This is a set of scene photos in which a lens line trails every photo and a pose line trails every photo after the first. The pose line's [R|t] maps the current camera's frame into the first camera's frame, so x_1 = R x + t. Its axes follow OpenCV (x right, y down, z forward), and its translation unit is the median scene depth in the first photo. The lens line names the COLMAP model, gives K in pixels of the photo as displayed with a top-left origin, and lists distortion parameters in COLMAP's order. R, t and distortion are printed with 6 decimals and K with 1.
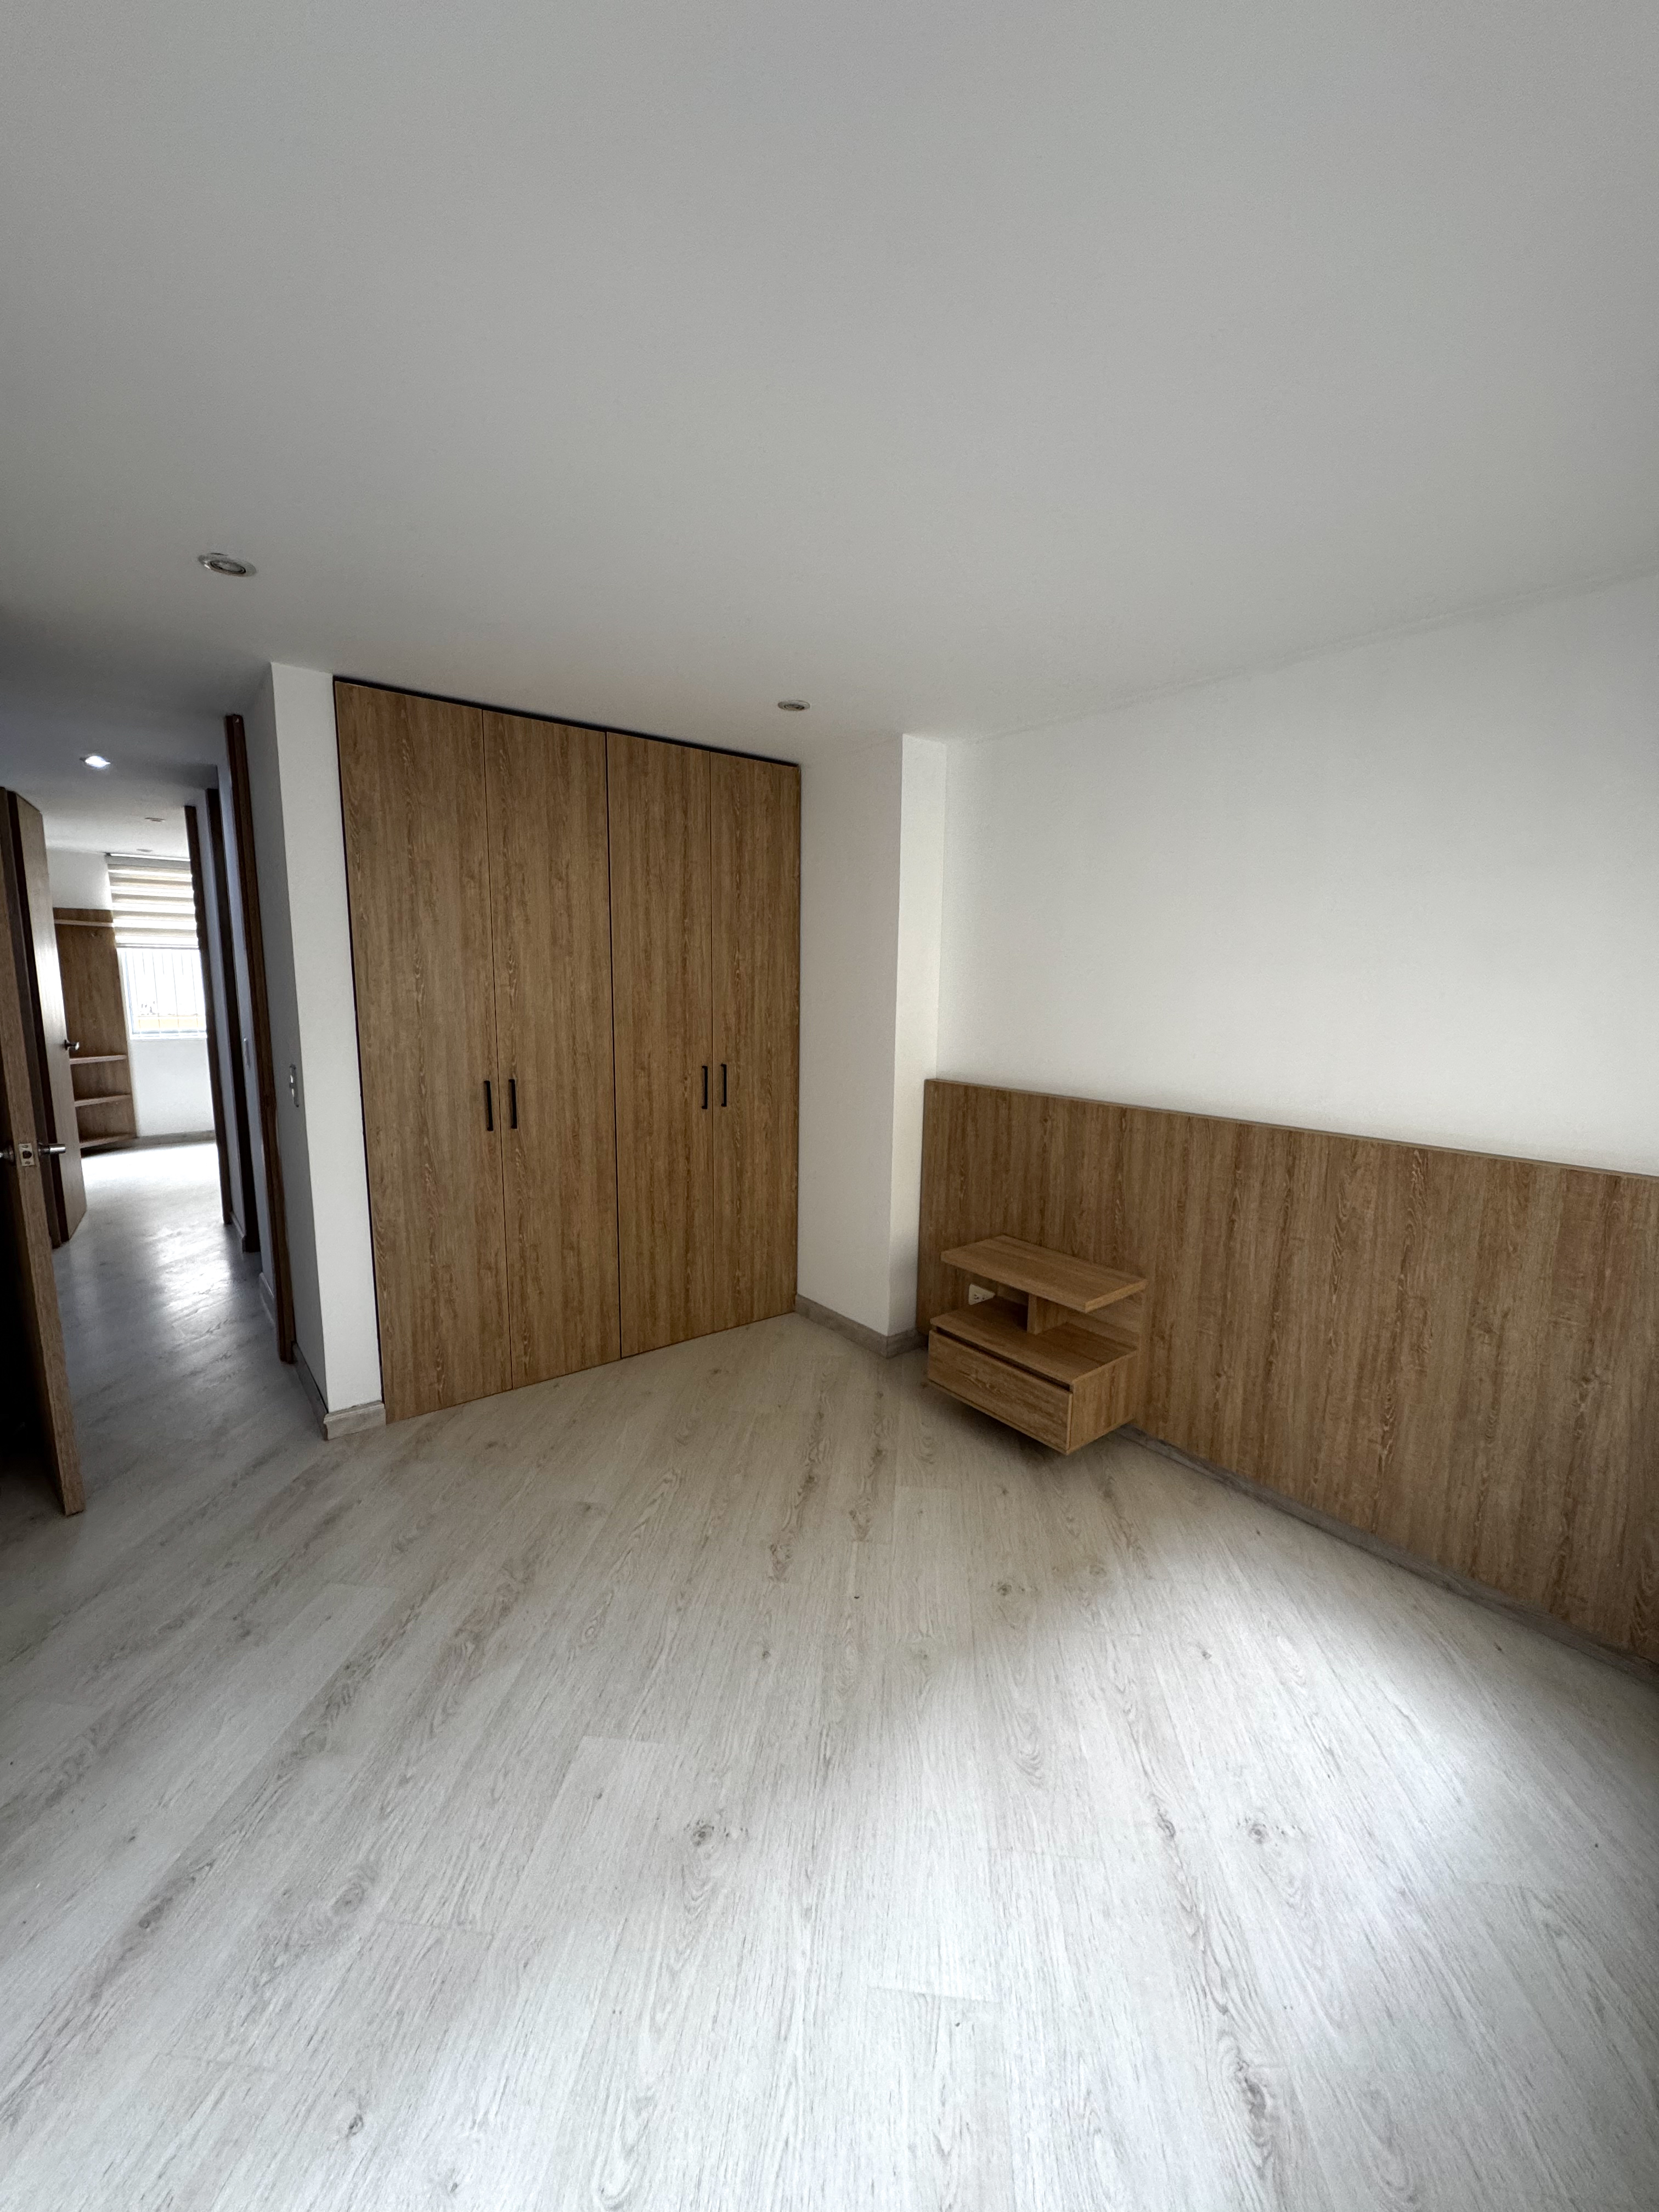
lens RADIAL K [[893.6, 0, 835.1], [0, 893.6, 1110.0], [0, 0, 1]] dist [-0.000843, 0.000257]
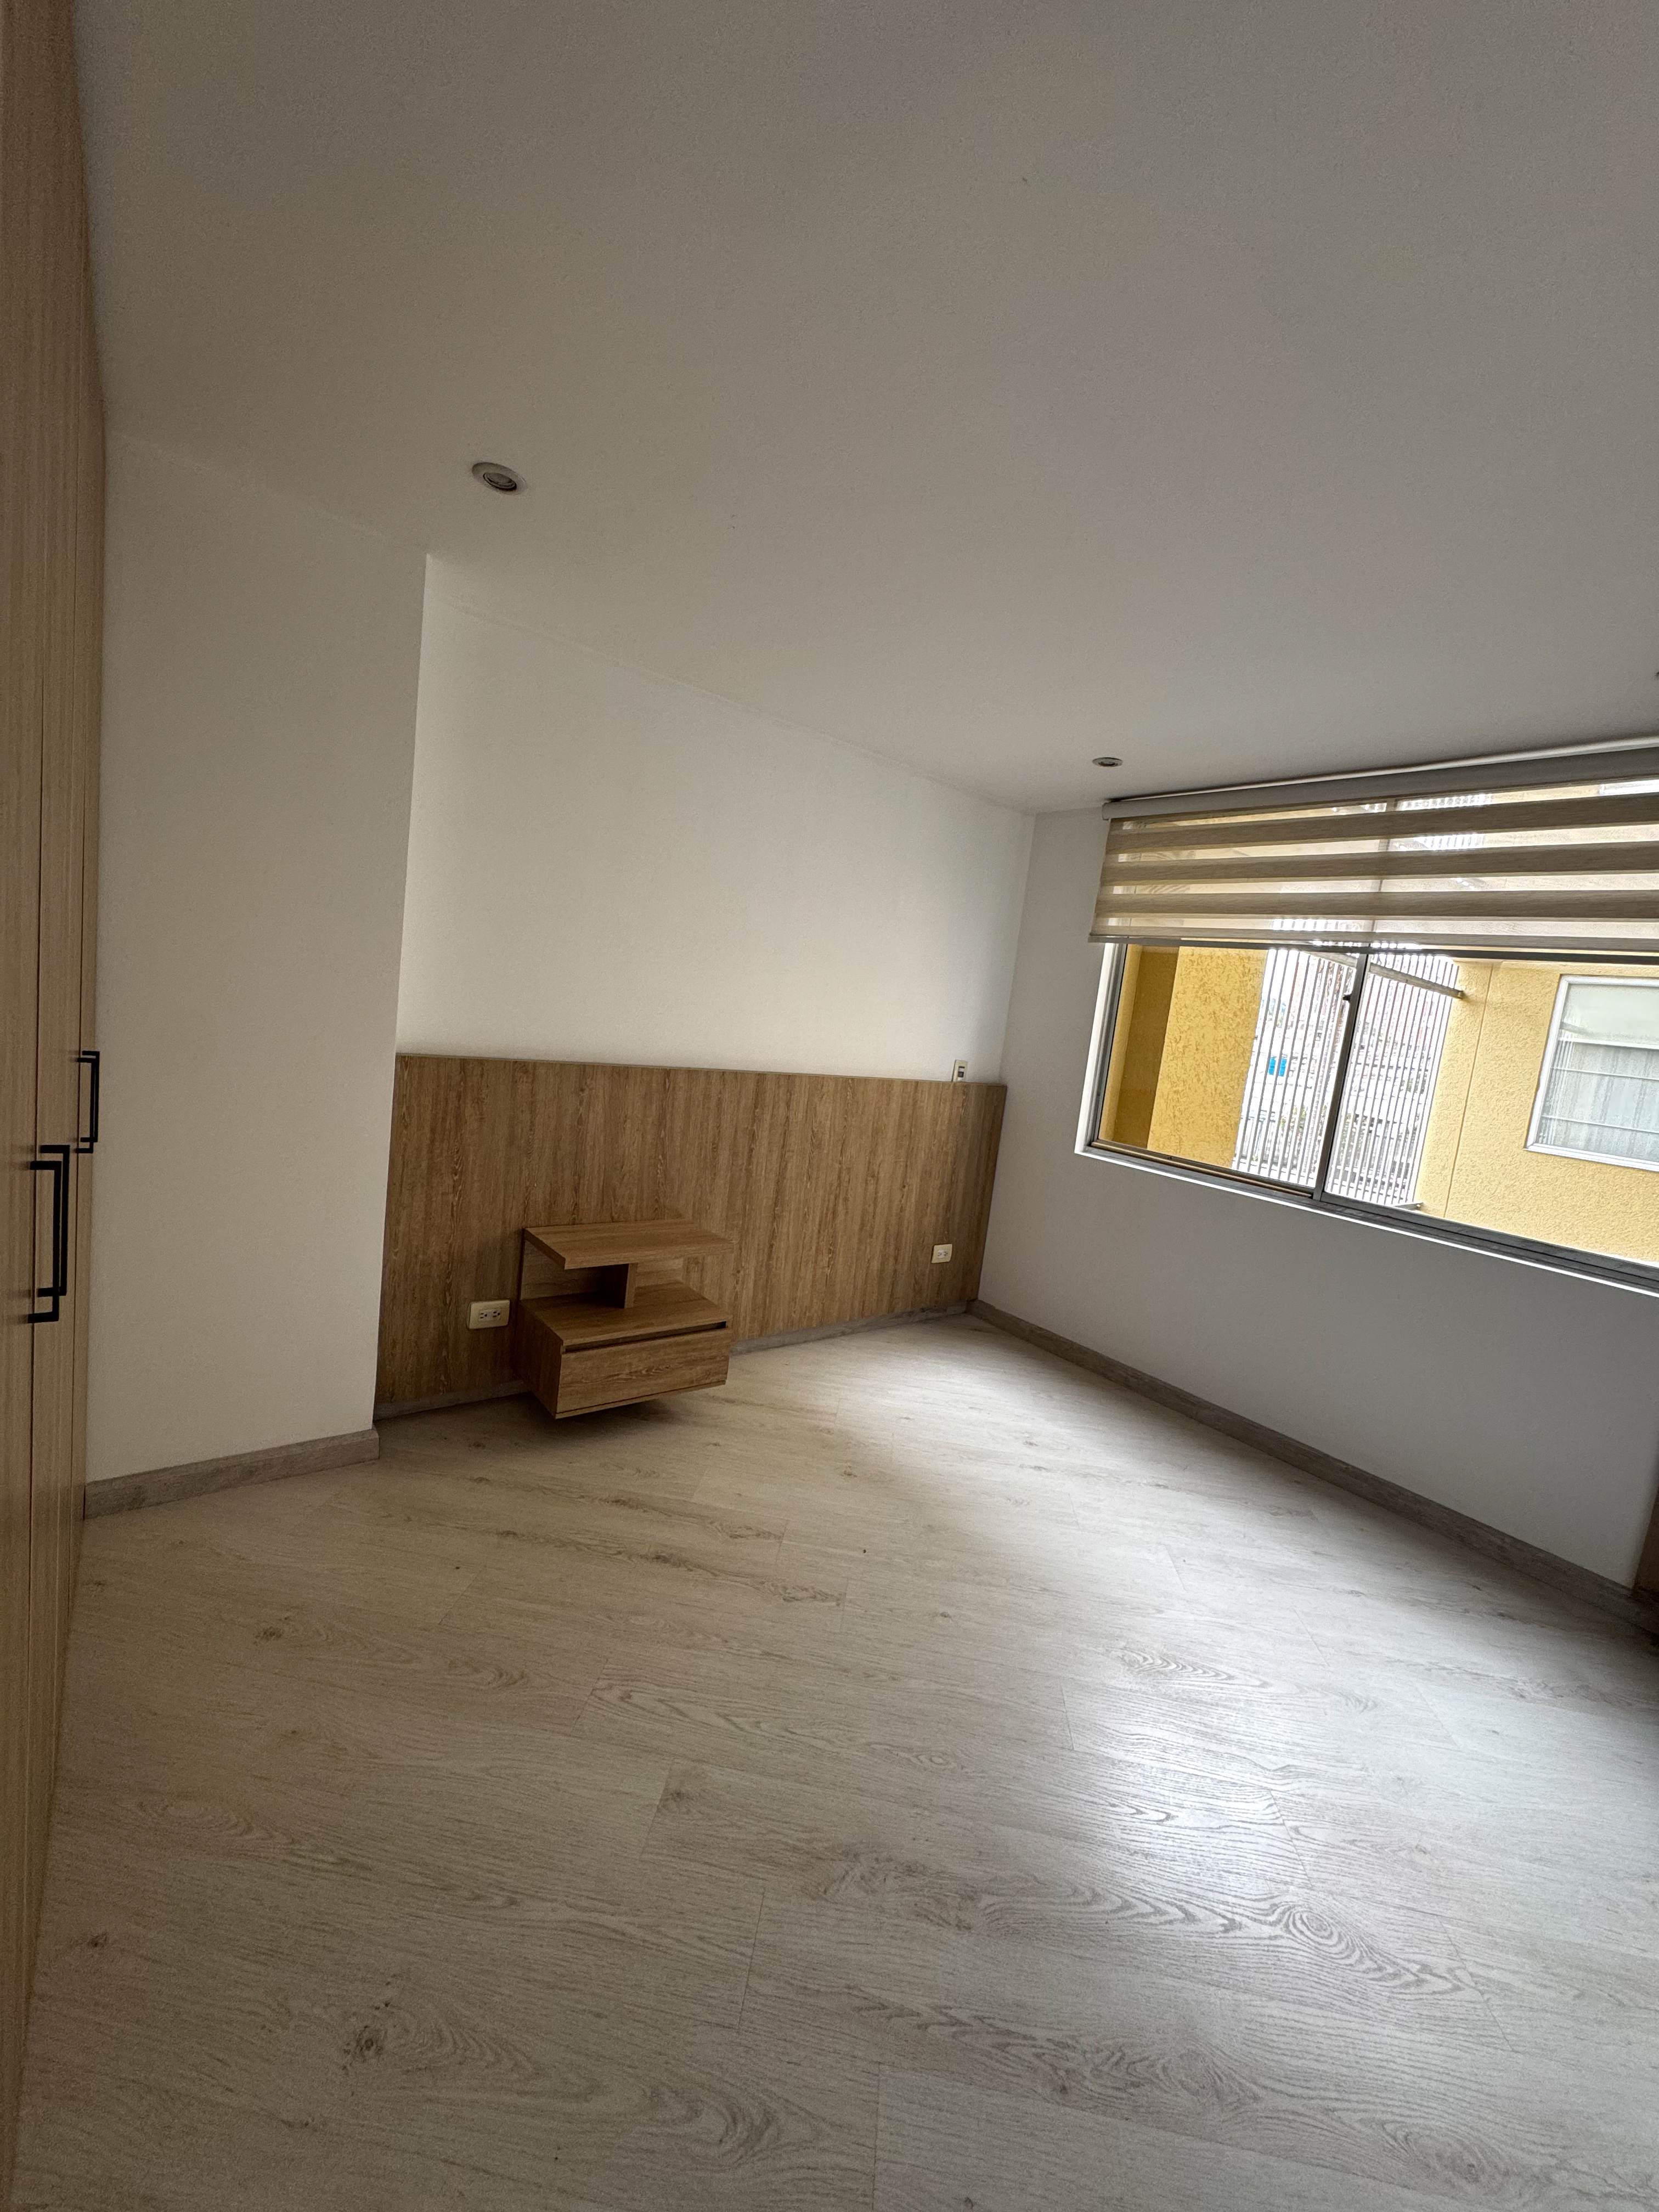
lens RADIAL K [[893.6, 0, 835.1], [0, 893.6, 1110.0], [0, 0, 1]] dist [-0.000843, 0.000257]
pose [[-0.007048, -0.130254, 0.991456, -0.857130], [0.034557, 0.990856, 0.130421, -0.099177], [-0.999378, 0.035181, -0.002483, 0.915231]]
